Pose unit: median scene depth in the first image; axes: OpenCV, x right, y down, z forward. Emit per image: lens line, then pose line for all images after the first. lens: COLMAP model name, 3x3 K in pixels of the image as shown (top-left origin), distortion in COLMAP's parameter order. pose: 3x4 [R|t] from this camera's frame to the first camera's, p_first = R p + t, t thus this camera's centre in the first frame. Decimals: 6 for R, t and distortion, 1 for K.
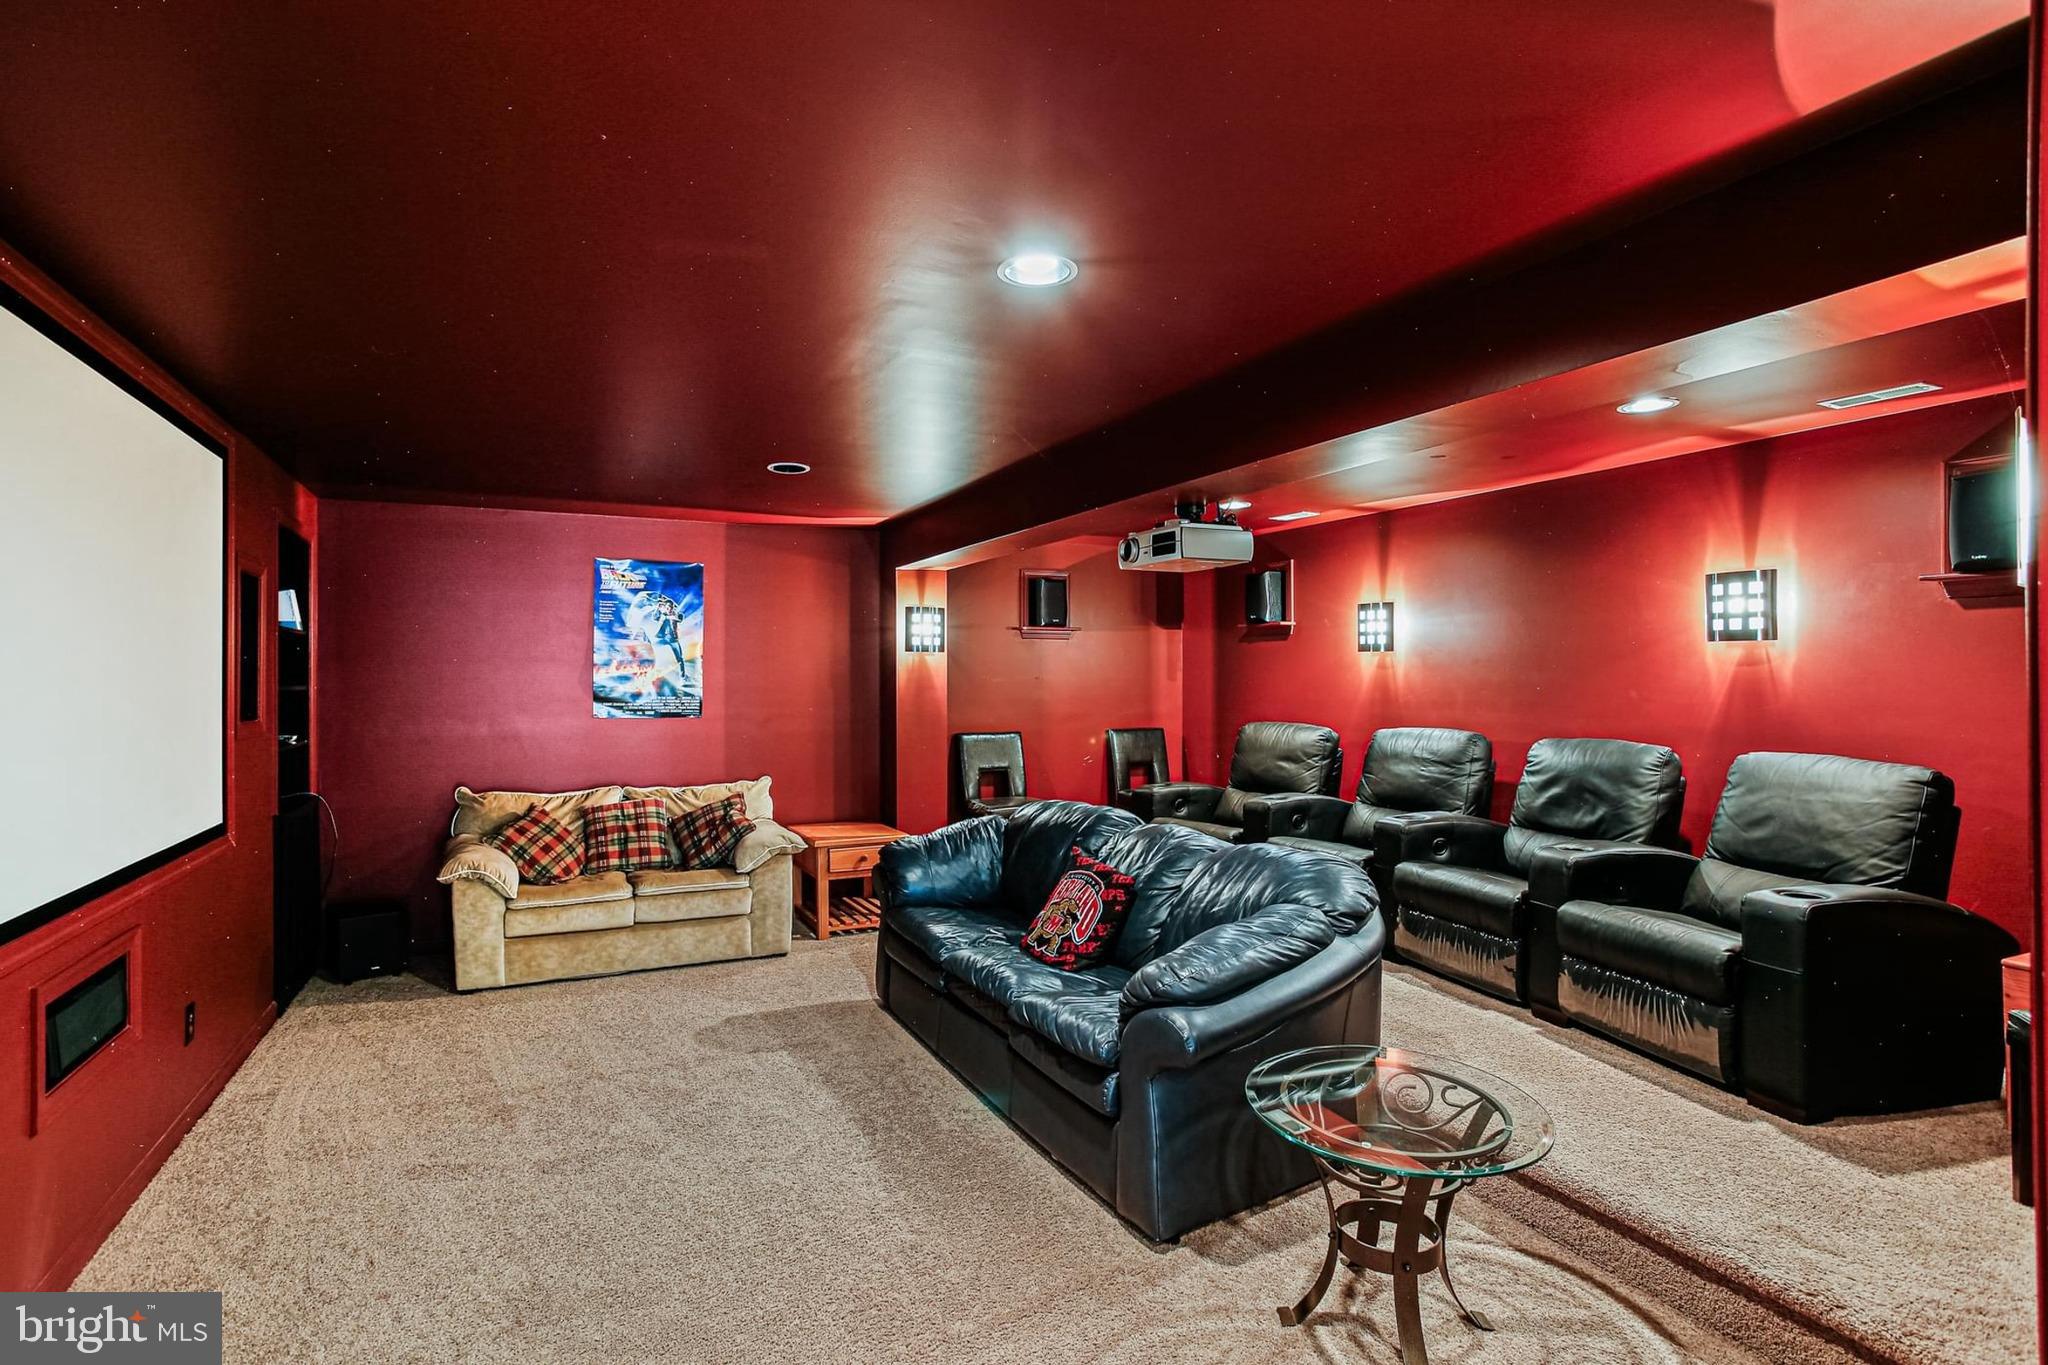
lens RADIAL K [[996.6, 0, 1025.2], [0, 996.6, 682.3], [0, 0, 1]] dist [-0.011462, 0.001551]
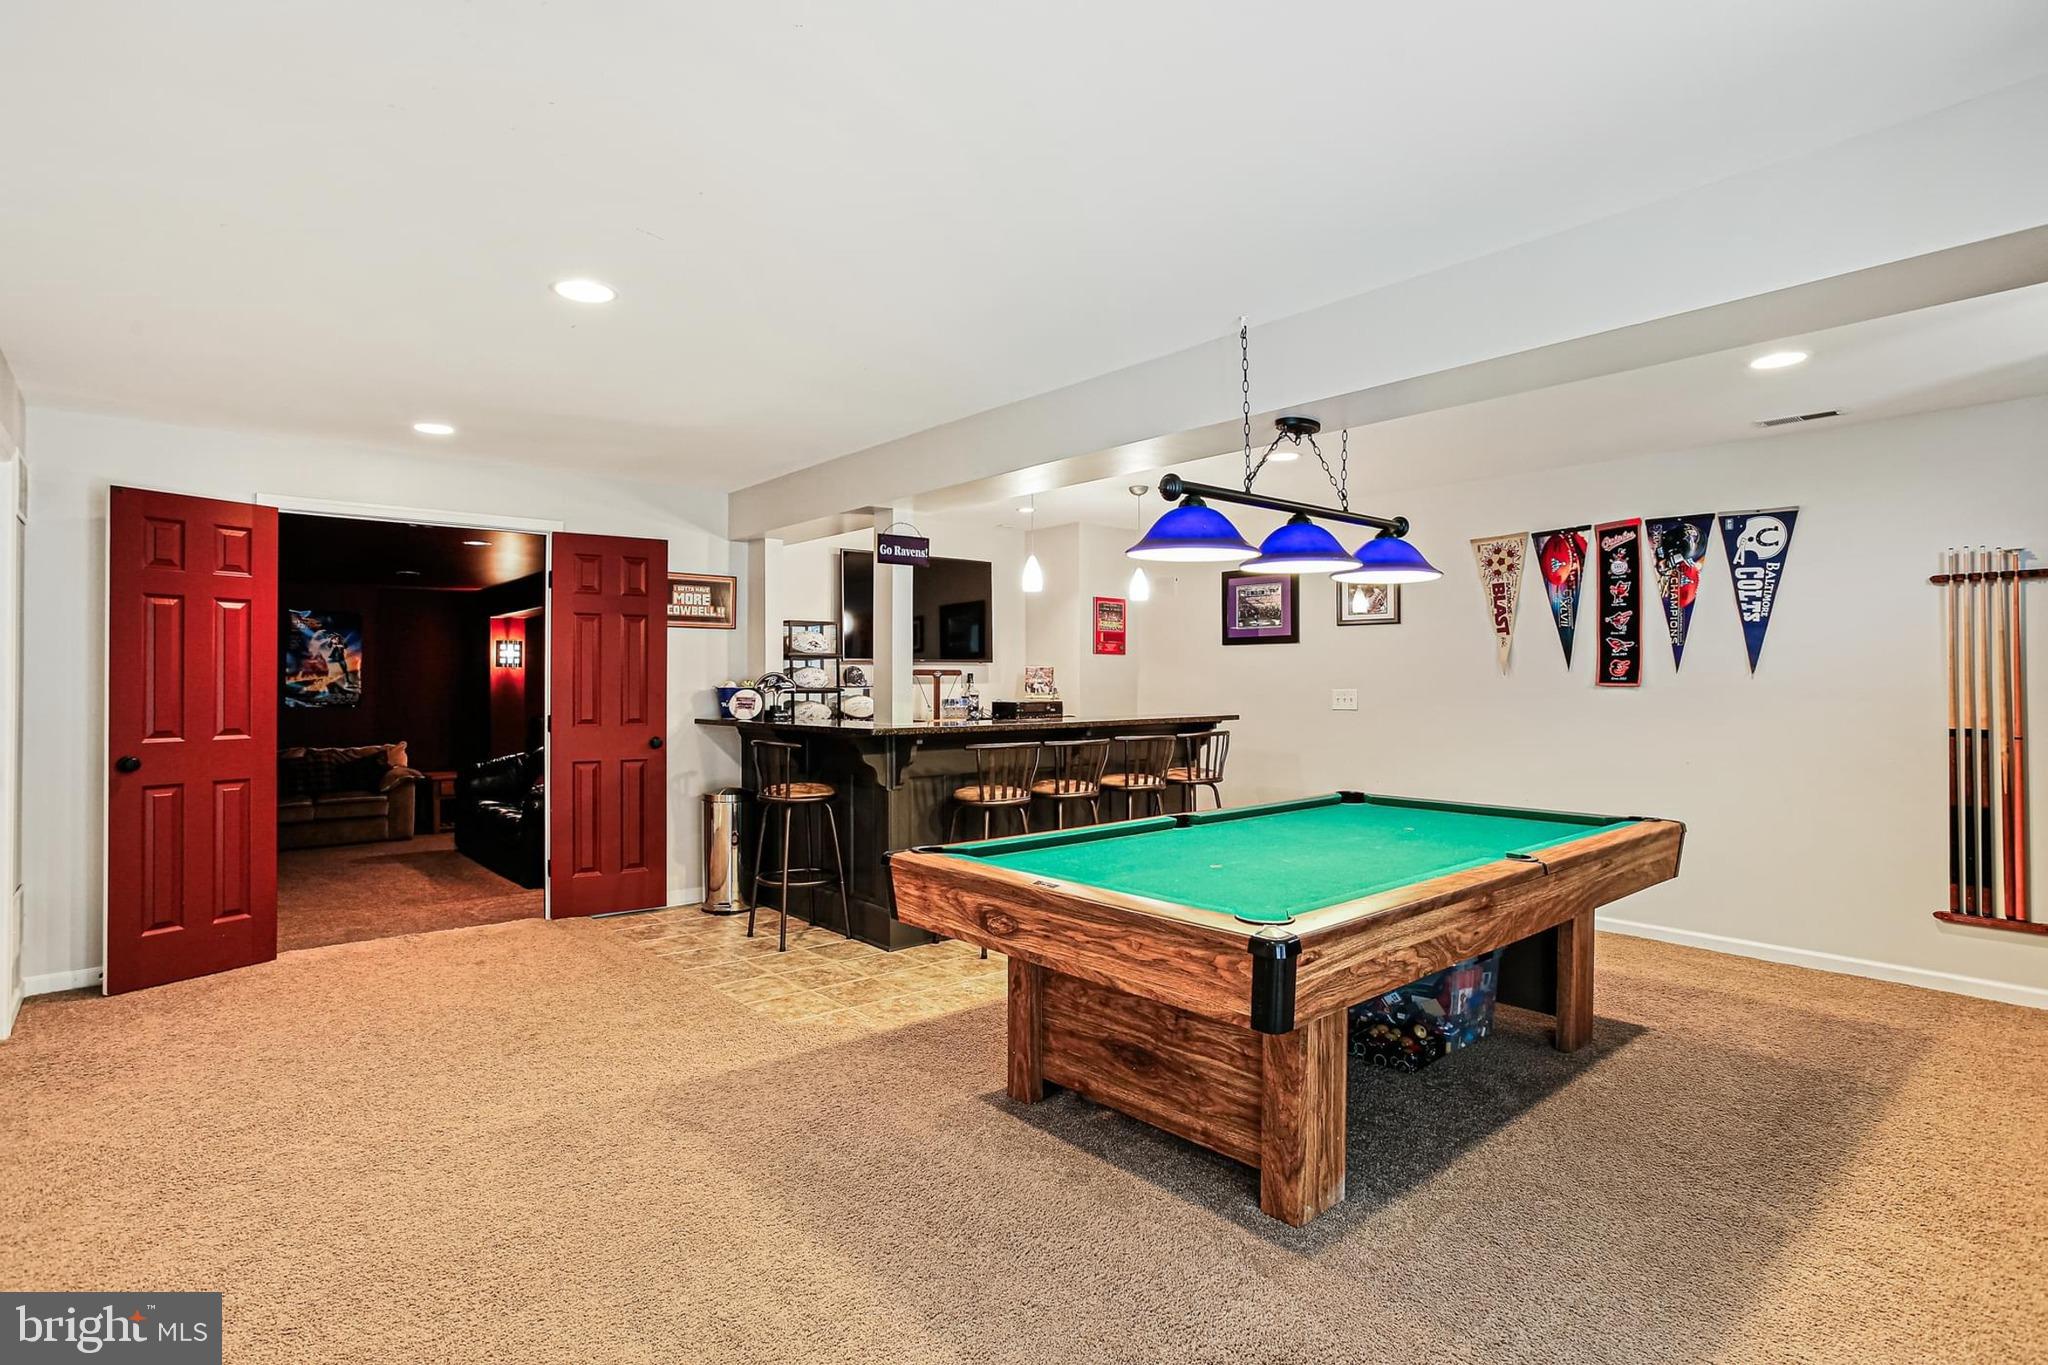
lens RADIAL K [[996.6, 0, 1020.2], [0, 996.6, 675.0], [0, 0, 1]] dist [-0.011462, 0.001551]
pose [[0.968632, 0.002393, 0.248490, 0.327085], [-0.000157, 0.999959, -0.009019, -0.002215], [-0.248501, 0.008697, 0.968593, -0.867926]]
